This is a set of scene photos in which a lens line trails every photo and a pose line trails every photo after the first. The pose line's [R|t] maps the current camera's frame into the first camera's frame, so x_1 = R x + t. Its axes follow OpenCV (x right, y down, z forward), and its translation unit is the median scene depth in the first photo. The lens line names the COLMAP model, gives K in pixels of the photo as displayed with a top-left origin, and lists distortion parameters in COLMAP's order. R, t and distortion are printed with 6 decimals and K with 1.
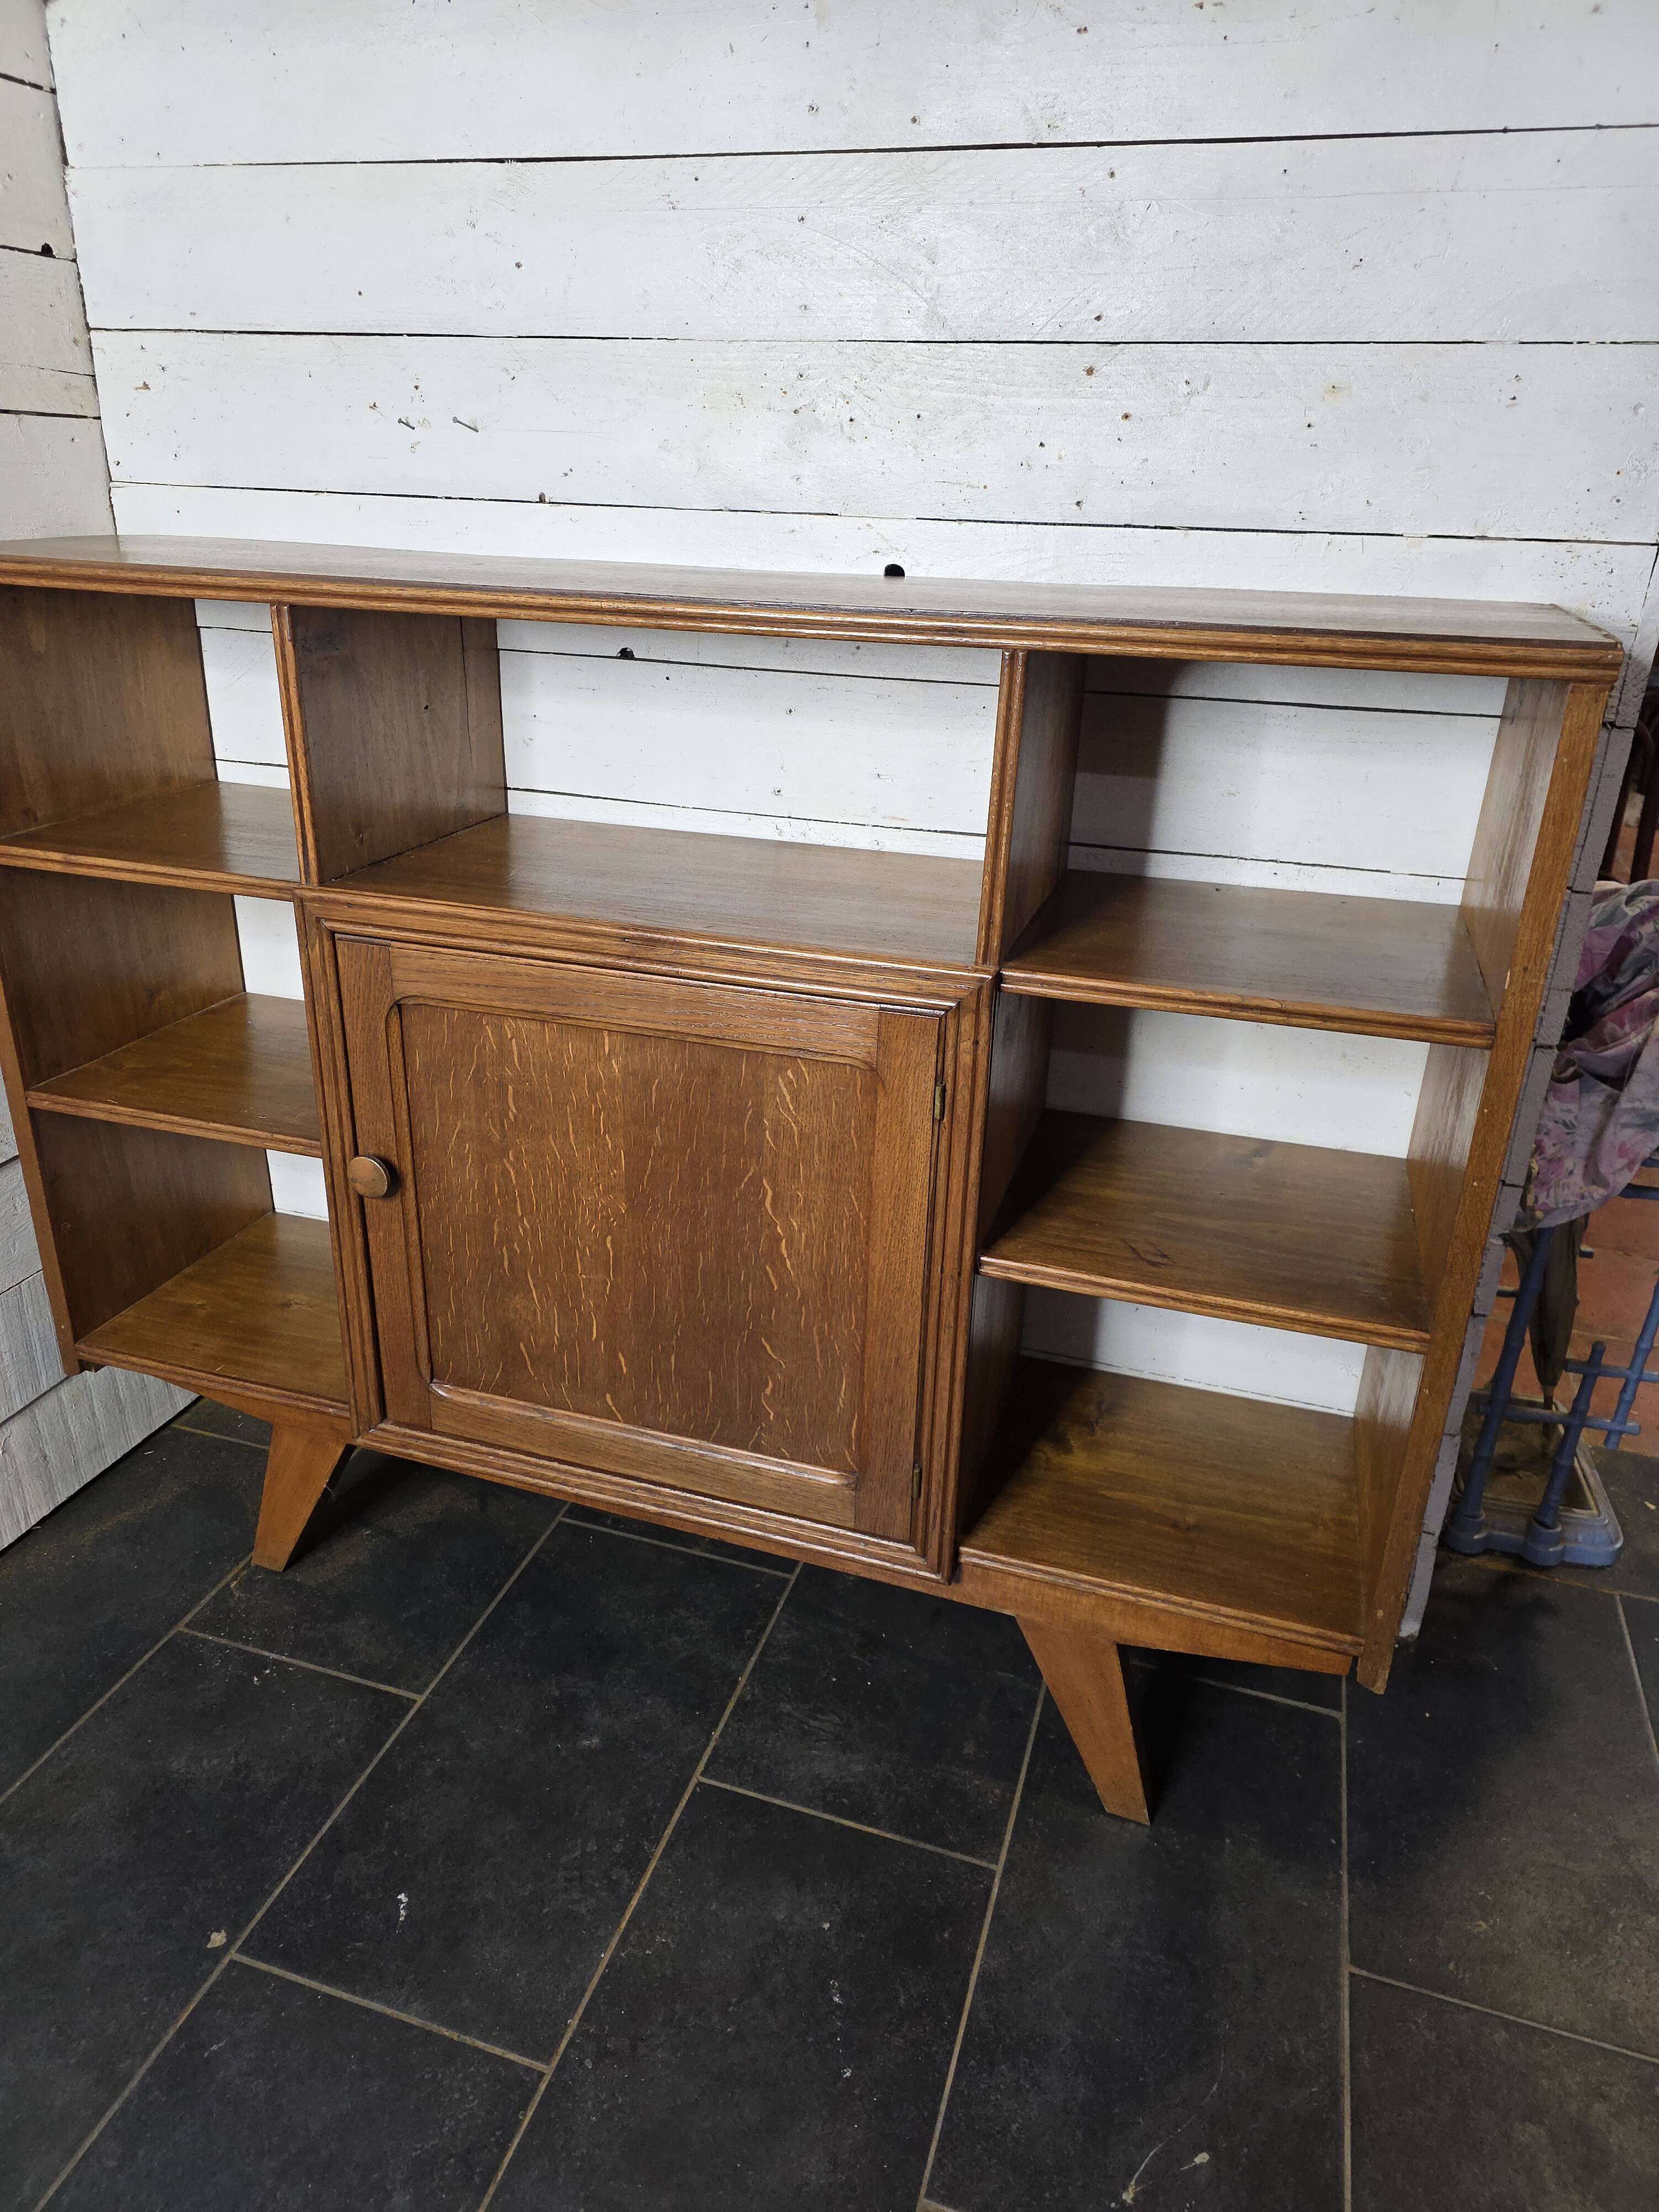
lens RADIAL K [[1461.7, 0, 800.4], [0, 1461.7, 1097.5], [0, 0, 1]] dist [0.044841, -0.034891]
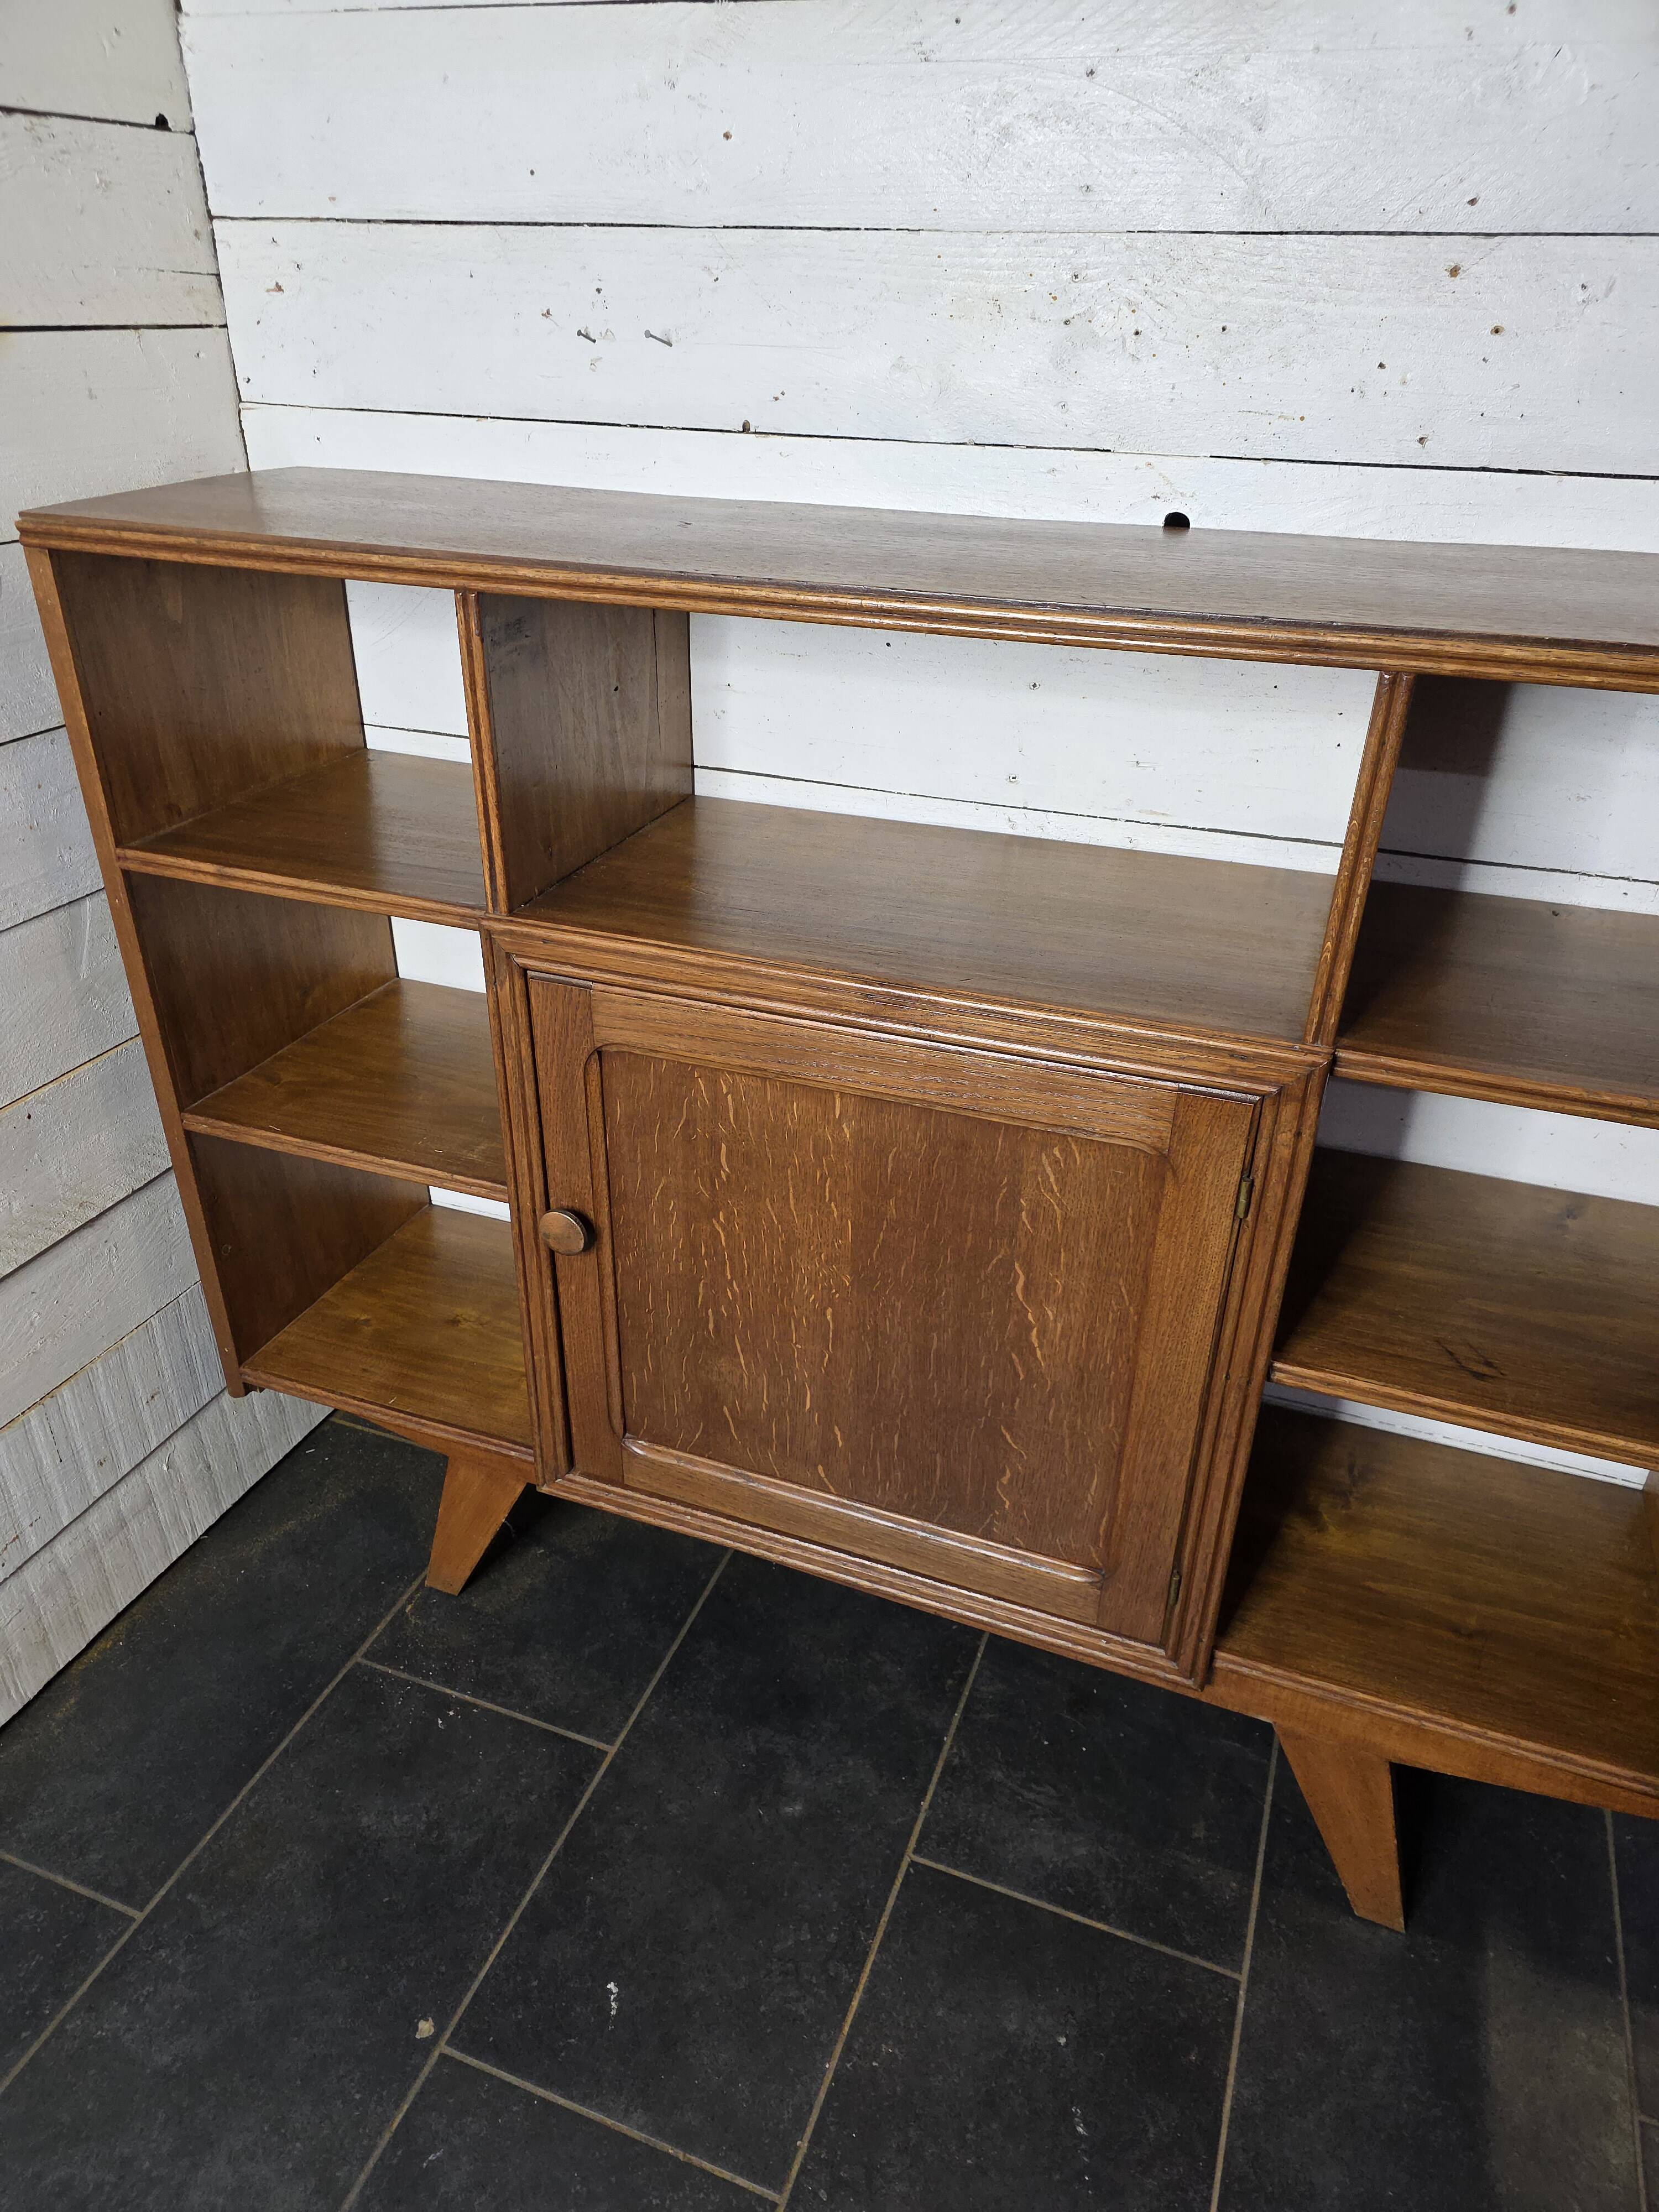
lens RADIAL K [[1462.2, 0, 803.9], [0, 1462.2, 1131.1], [0, 0, 1]] dist [0.045669, -0.039804]
pose [[0.998509, 0.014071, -0.052739, -0.100067], [-0.007626, 0.992689, 0.120459, -0.117897], [0.054048, -0.119878, 0.991316, 0.125380]]
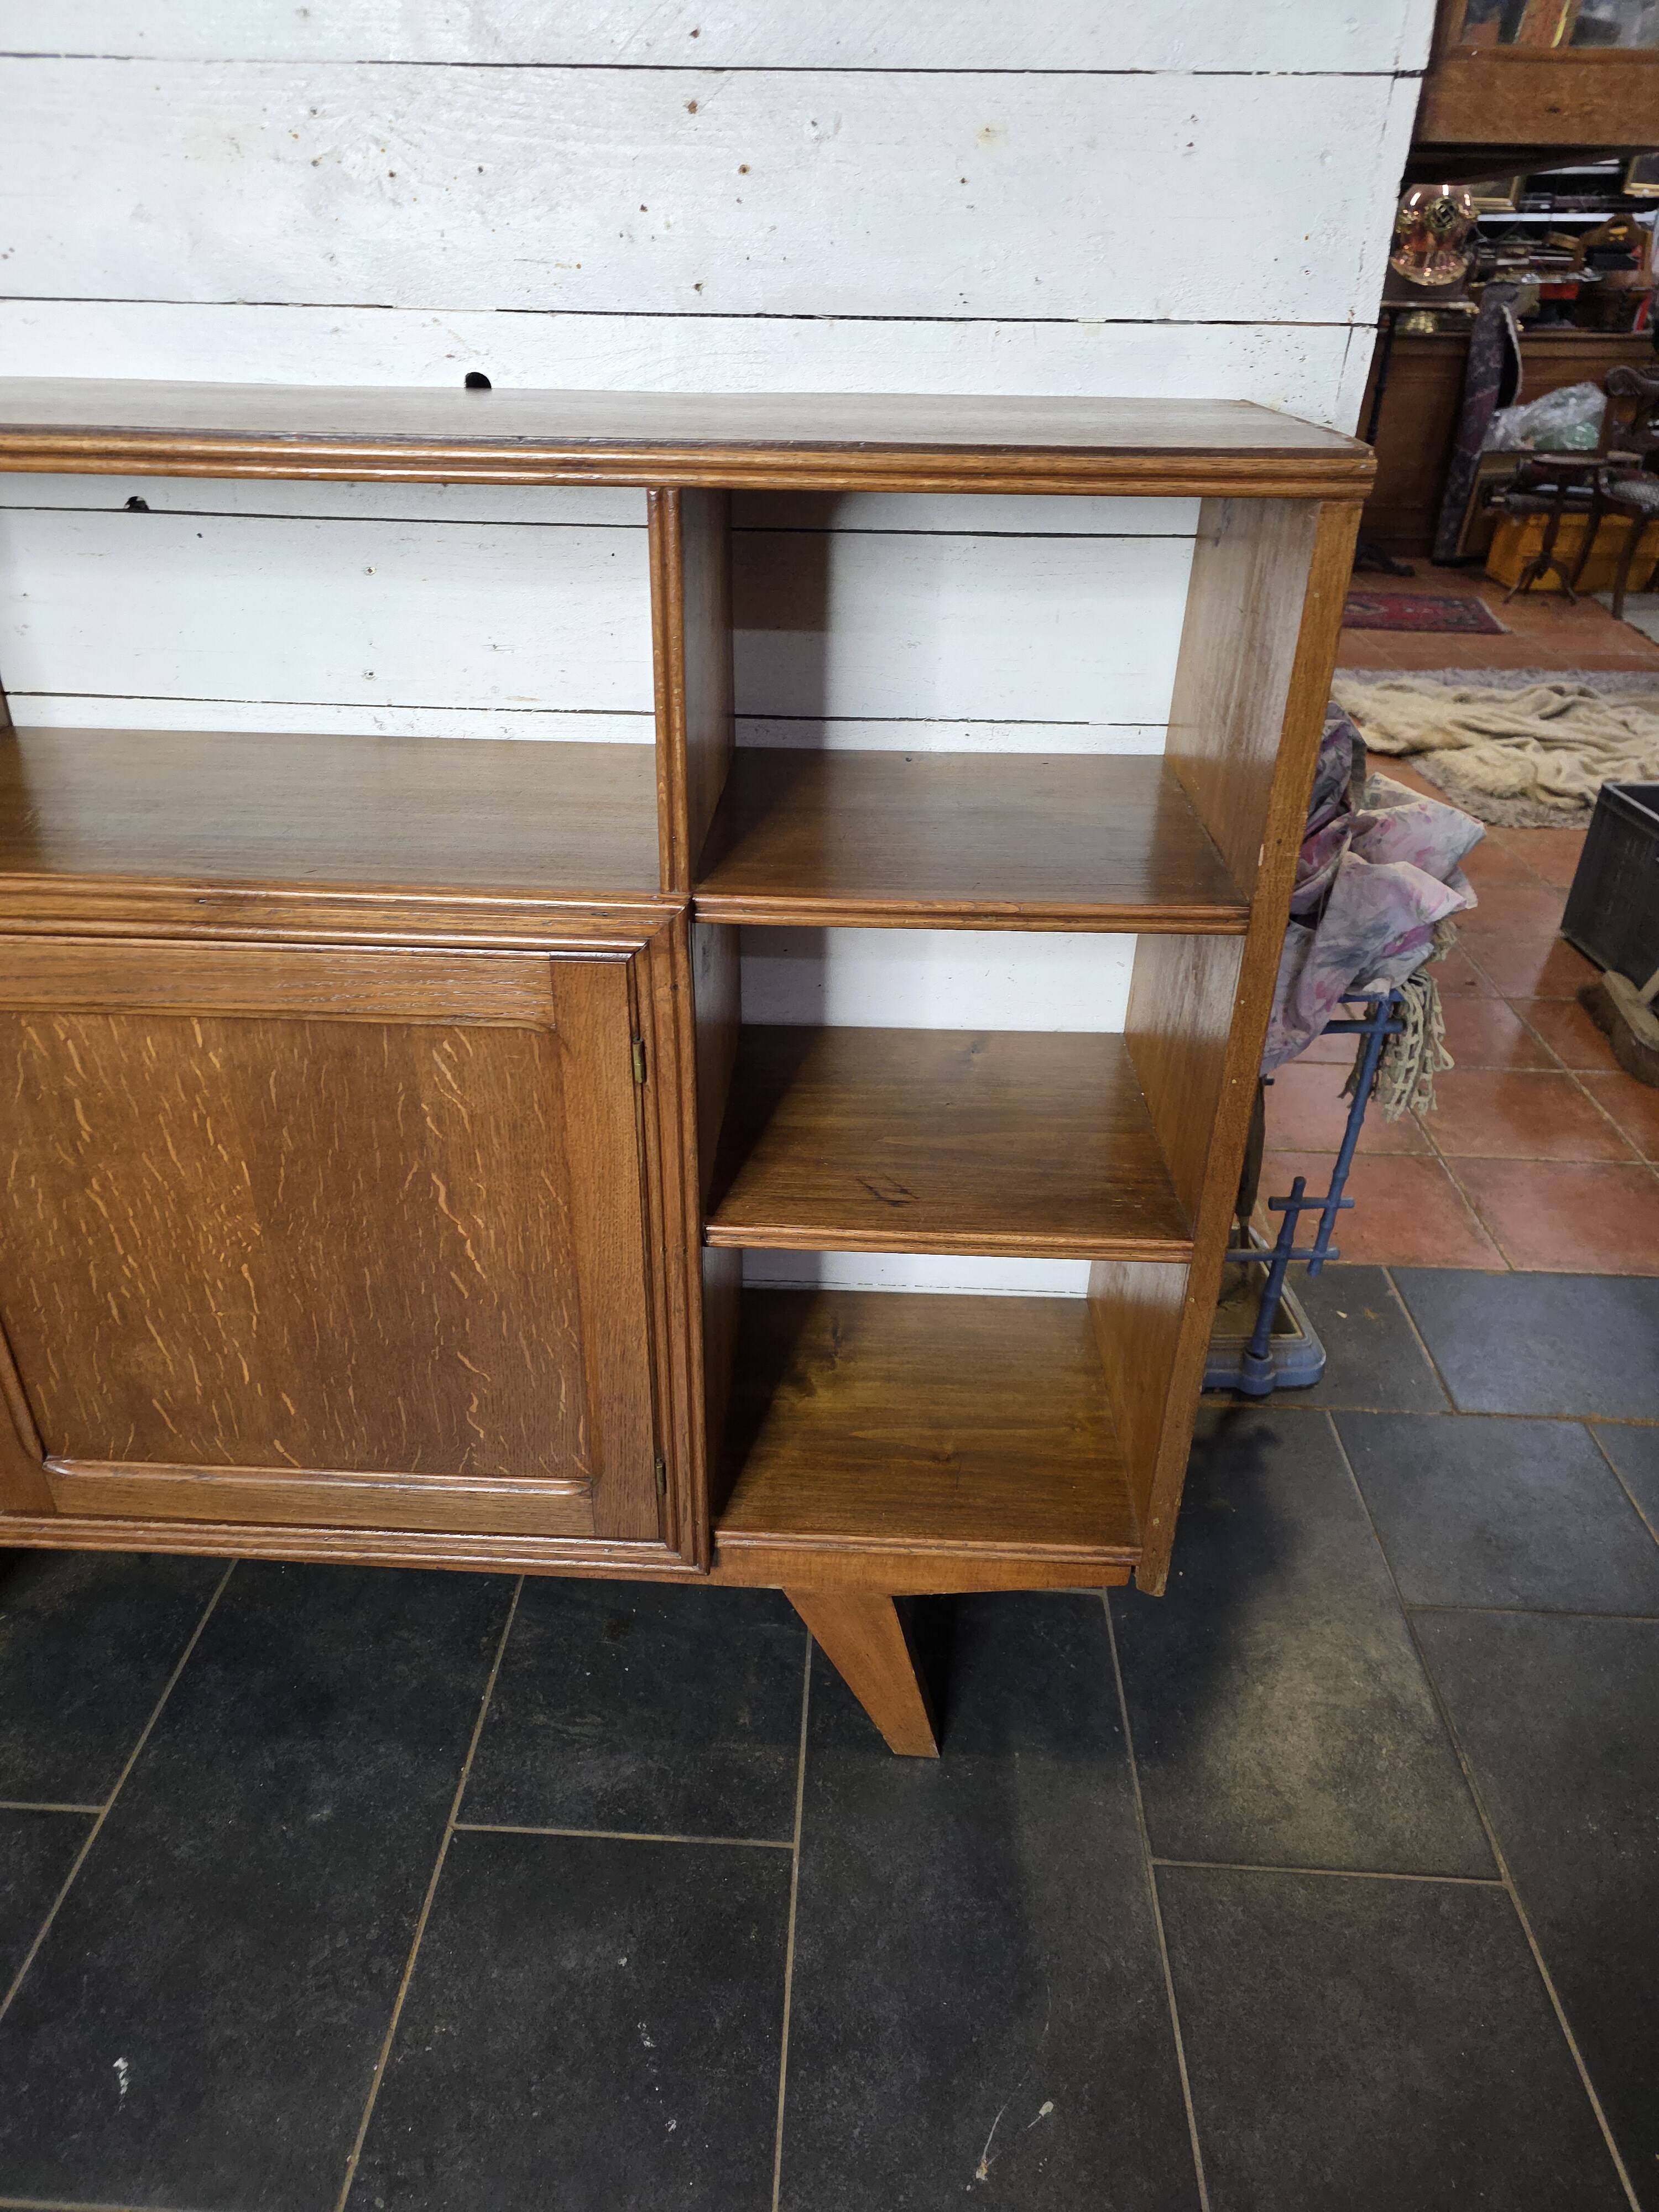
lens RADIAL K [[1464.9, 0, 795.2], [0, 1464.9, 1137.1], [0, 0, 1]] dist [0.042745, -0.034714]
pose [[0.964539, -0.146303, 0.219680, -0.005891], [0.115623, 0.982414, 0.146609, -0.056975], [-0.237266, -0.116010, 0.964493, 0.148155]]
